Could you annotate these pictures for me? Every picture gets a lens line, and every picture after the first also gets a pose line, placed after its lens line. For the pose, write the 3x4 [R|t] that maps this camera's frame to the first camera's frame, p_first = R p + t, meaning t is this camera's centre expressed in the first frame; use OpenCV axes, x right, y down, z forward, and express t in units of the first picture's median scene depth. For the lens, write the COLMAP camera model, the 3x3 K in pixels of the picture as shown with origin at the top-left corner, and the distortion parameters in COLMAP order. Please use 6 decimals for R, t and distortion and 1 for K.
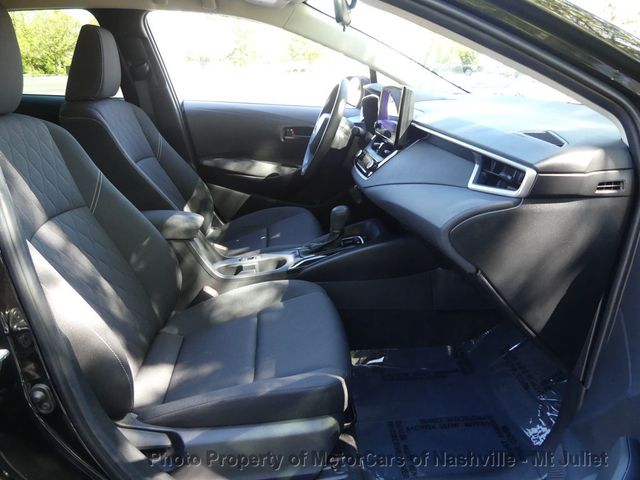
lens RADIAL K [[486.8, 0, 320.0], [0, 486.8, 240.0], [0, 0, 1]] dist [-0.001066, -0.001633]
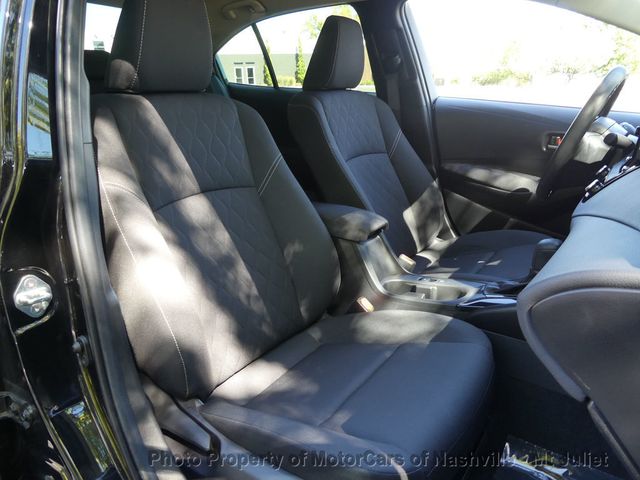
lens RADIAL K [[486.8, 0, 320.0], [0, 486.8, 240.0], [0, 0, 1]] dist [-0.001066, -0.001633]
pose [[0.795538, 0.193416, -0.574203, 0.158657], [-0.204573, 0.977773, 0.045927, -0.026847], [0.570323, 0.080930, 0.817424, 0.192036]]
